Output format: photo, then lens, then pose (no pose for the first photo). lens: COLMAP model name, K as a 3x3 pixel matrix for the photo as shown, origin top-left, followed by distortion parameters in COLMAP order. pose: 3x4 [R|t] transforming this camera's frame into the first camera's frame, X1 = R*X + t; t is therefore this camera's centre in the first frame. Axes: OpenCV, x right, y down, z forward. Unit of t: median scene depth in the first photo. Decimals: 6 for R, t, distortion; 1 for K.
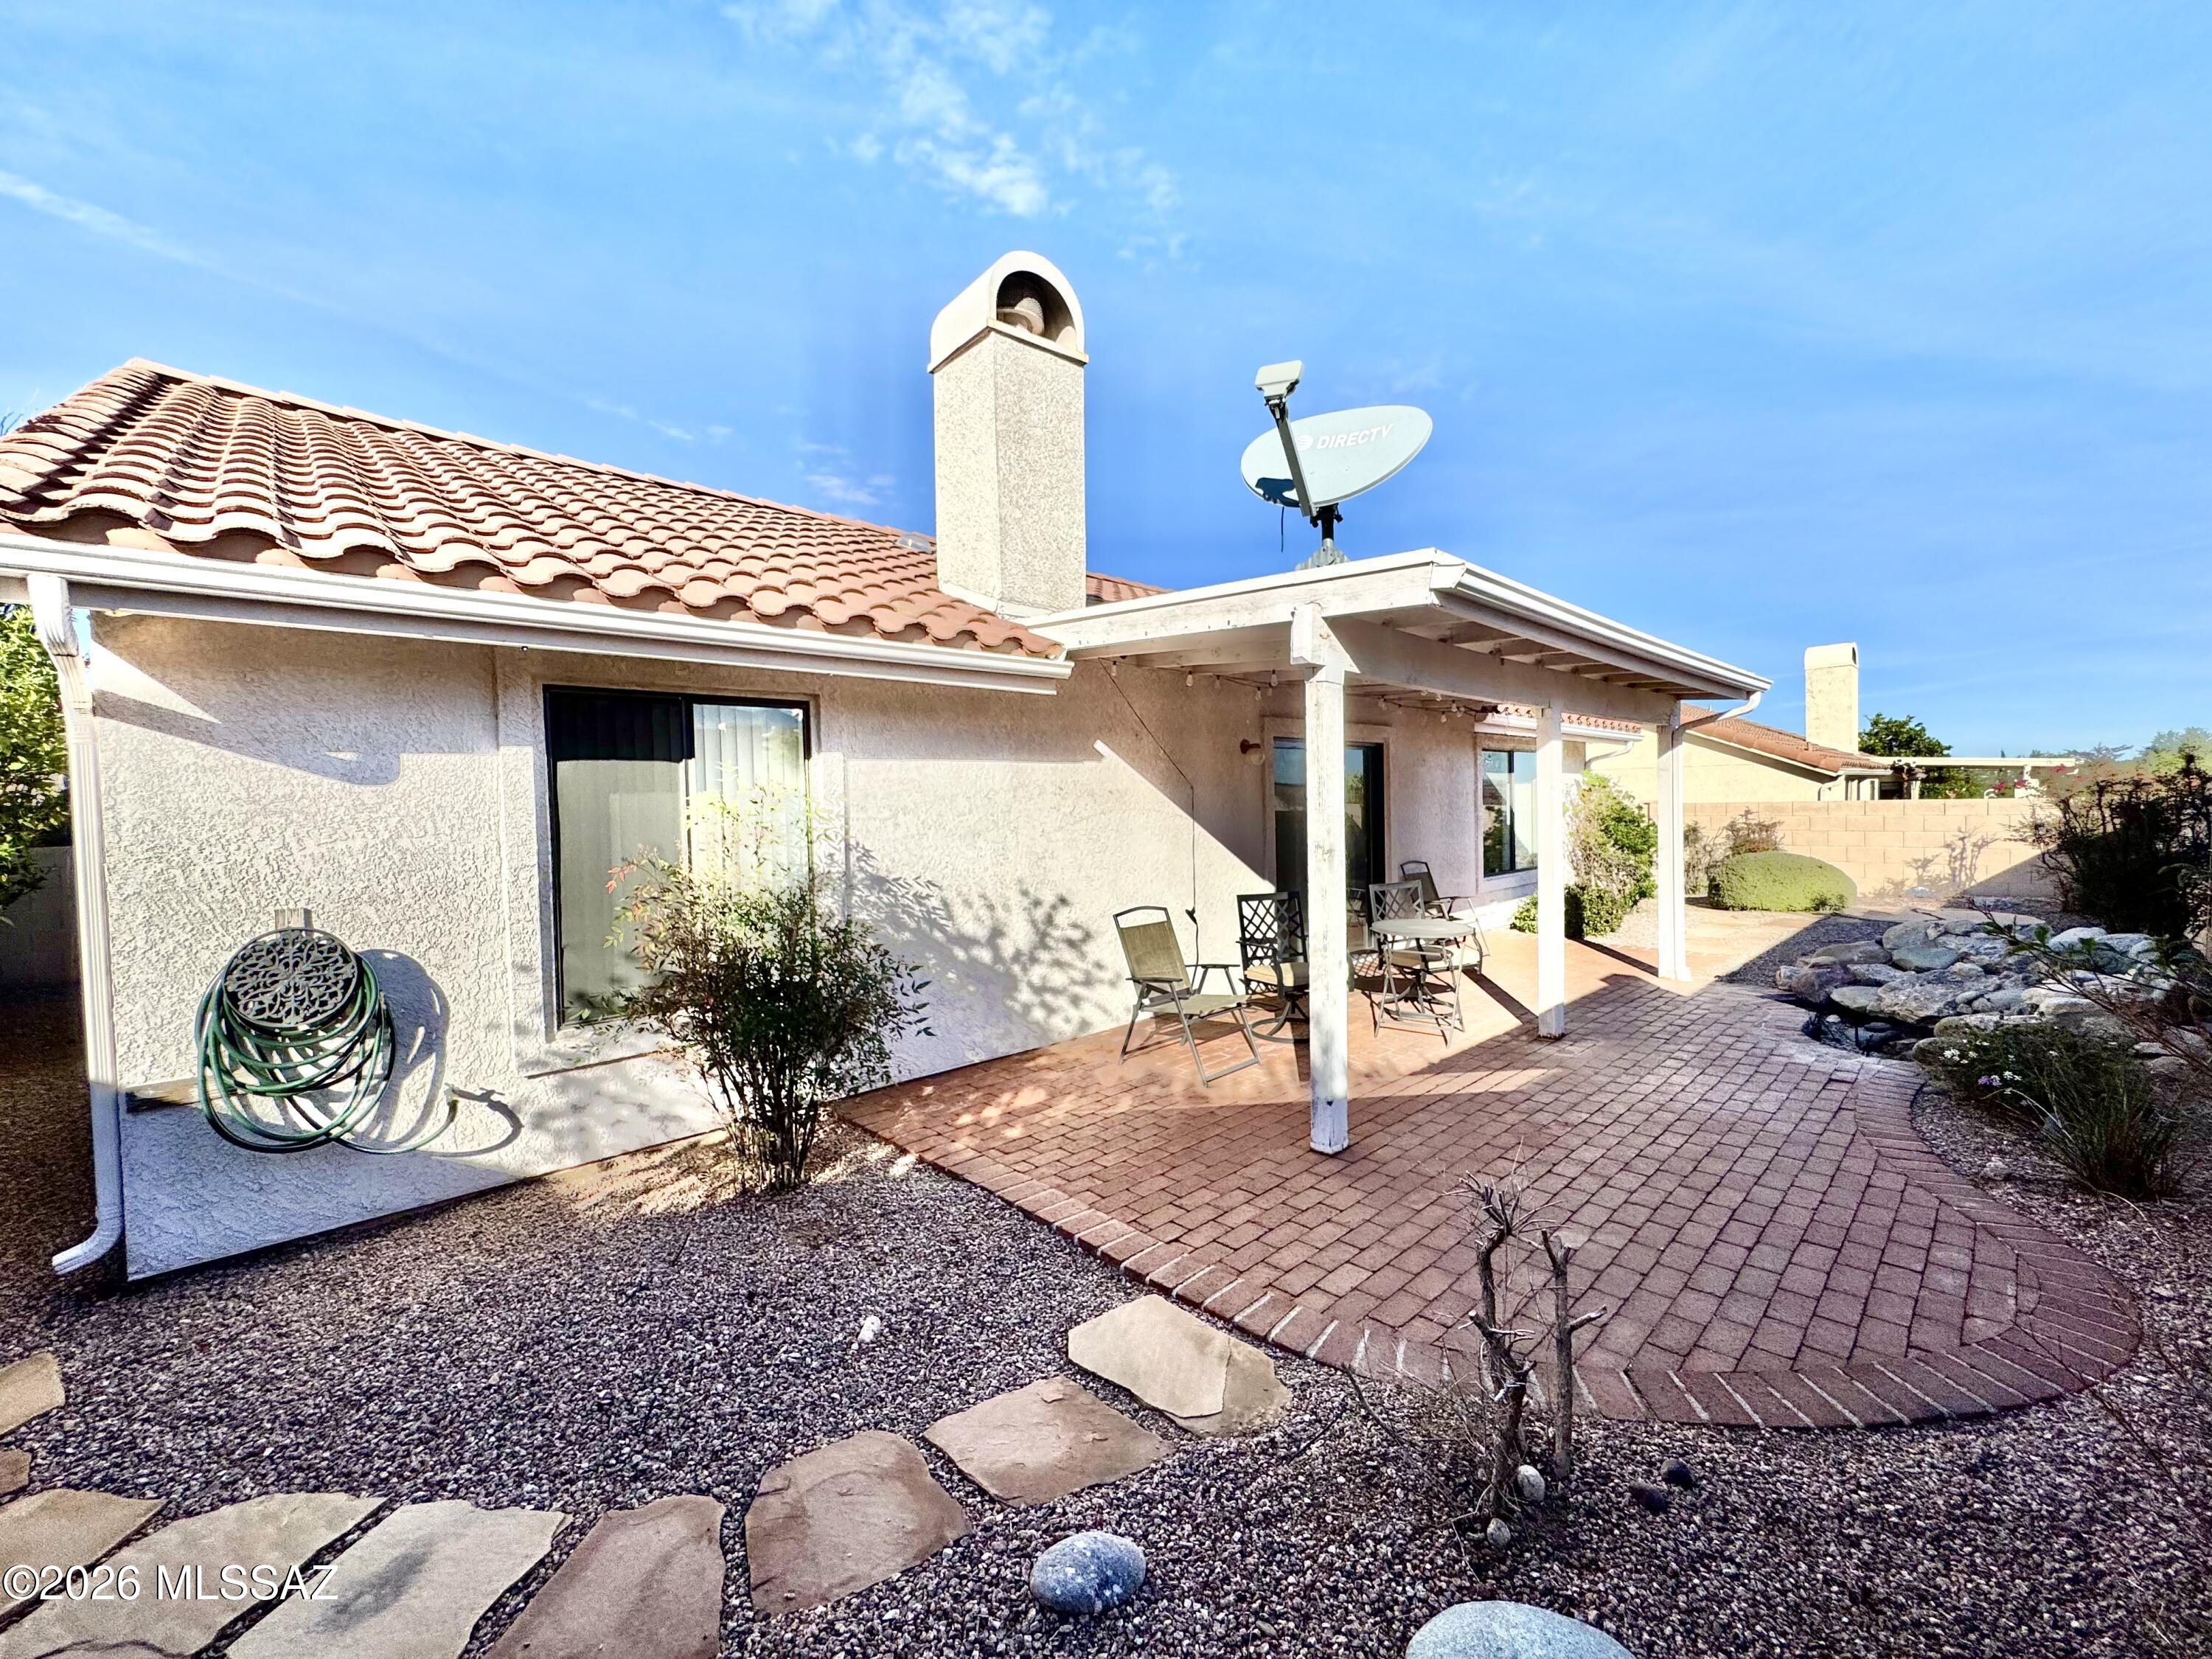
lens RADIAL K [[891.1, 0, 1104.9], [0, 891.1, 831.9], [0, 0, 1]] dist [-0.000946, 0.000565]
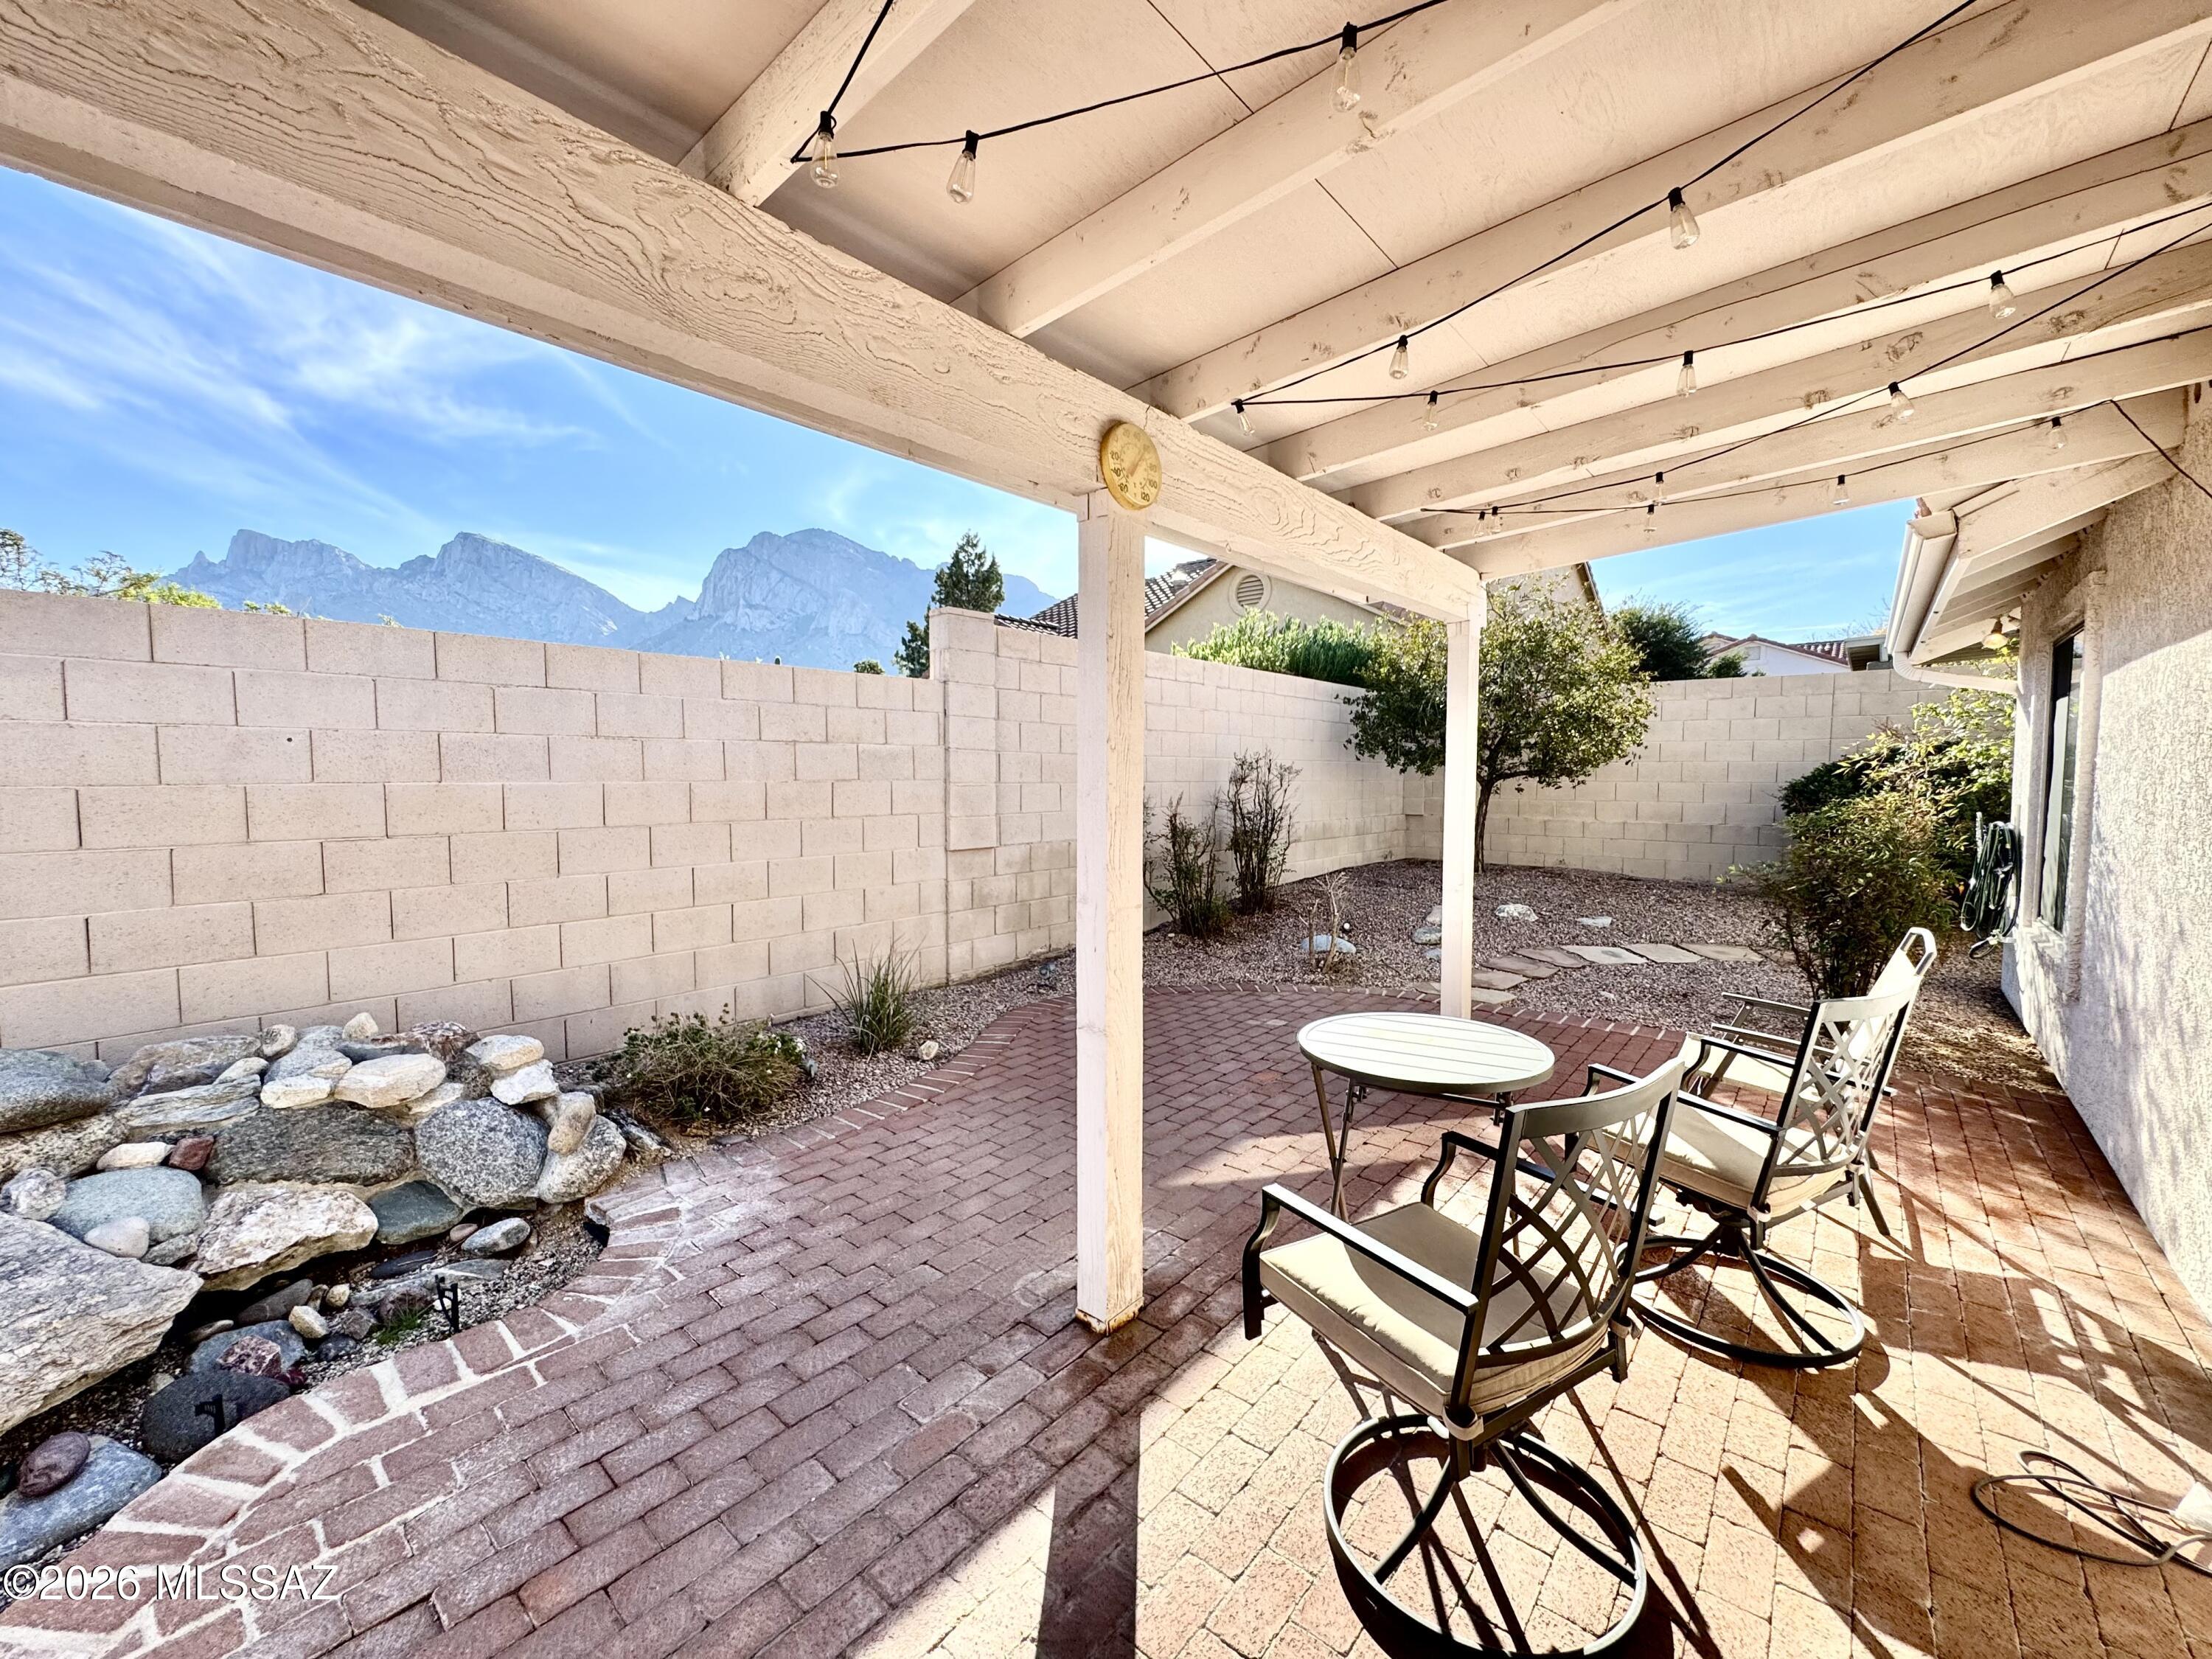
lens RADIAL K [[891.1, 0, 1101.1], [0, 891.1, 830.0], [0, 0, 1]] dist [-0.000946, 0.000565]
pose [[-0.995307, 0.025457, -0.093360, 0.633822], [0.016274, 0.995070, 0.097834, -0.036473], [0.095391, 0.095856, -0.990814, 1.638434]]
